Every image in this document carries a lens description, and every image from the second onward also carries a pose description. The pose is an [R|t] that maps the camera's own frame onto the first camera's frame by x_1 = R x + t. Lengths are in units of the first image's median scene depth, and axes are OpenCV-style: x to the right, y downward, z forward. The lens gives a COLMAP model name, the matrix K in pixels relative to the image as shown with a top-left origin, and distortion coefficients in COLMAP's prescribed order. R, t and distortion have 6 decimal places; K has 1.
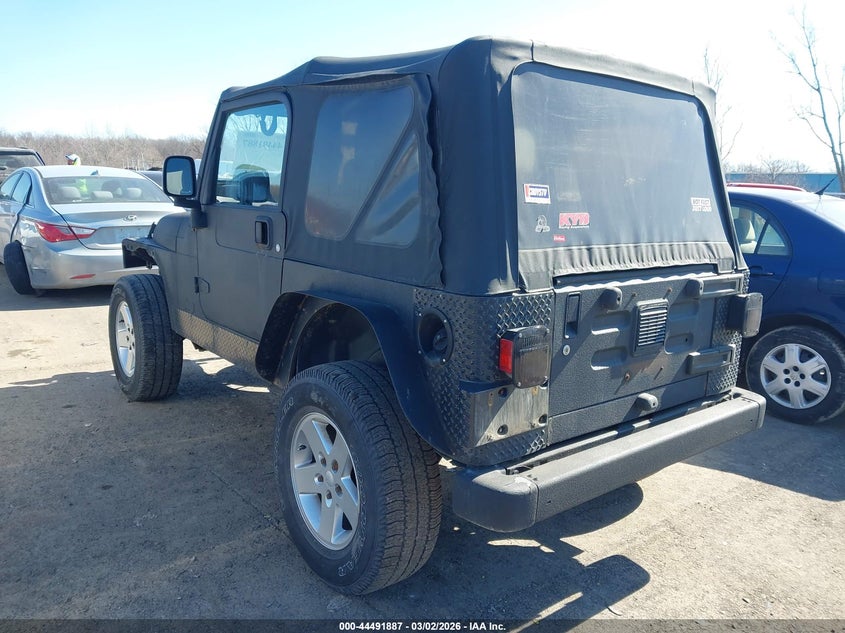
lens RADIAL K [[653.1, 0, 422.5], [0, 653.1, 316.5], [0, 0, 1]] dist [0.000481, -0.002335]
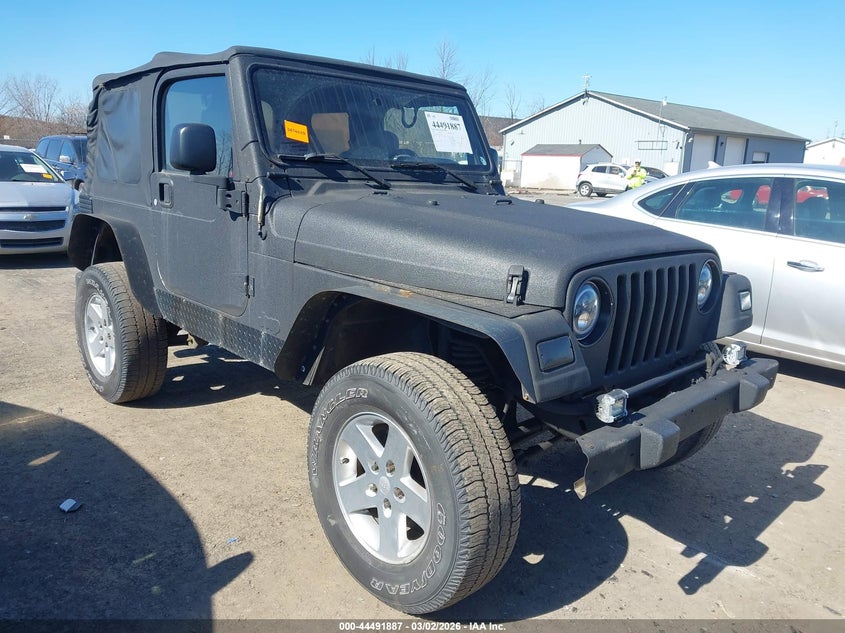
lens RADIAL K [[680.9, 0, 422.5], [0, 680.9, 316.5], [0, 0, 1]] dist [0.060875, -0.189629]
pose [[-0.992891, -0.048027, -0.108910, -0.156008], [-0.088953, 0.907366, 0.410822, -0.615952], [0.079090, 0.417589, -0.905187, 2.983100]]
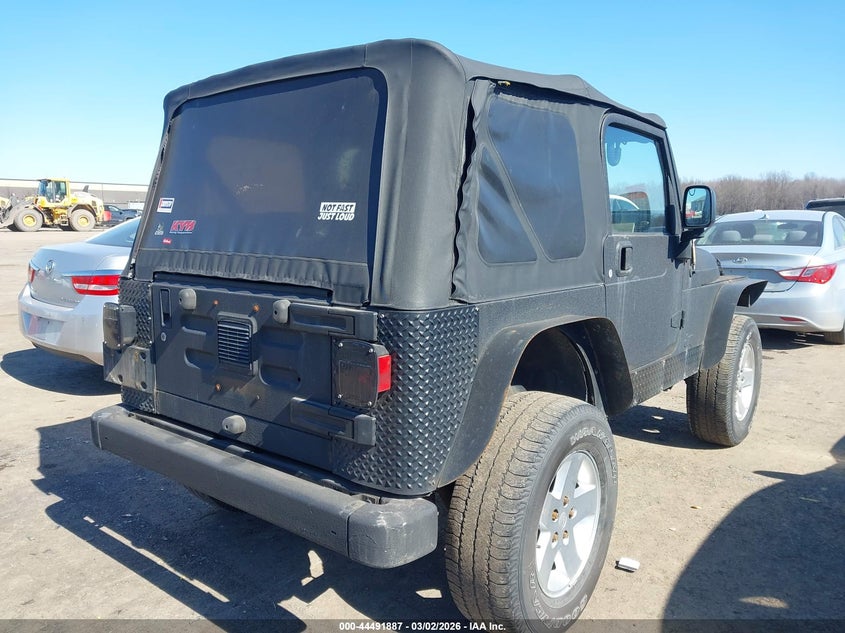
lens RADIAL K [[680.9, 0, 422.5], [0, 680.9, 316.5], [0, 0, 1]] dist [0.060875, -0.189629]
pose [[0.236304, 0.110365, -0.965391, 1.277820], [-0.182481, 0.980892, 0.067470, -0.128096], [0.954390, 0.160222, 0.251928, 0.954815]]
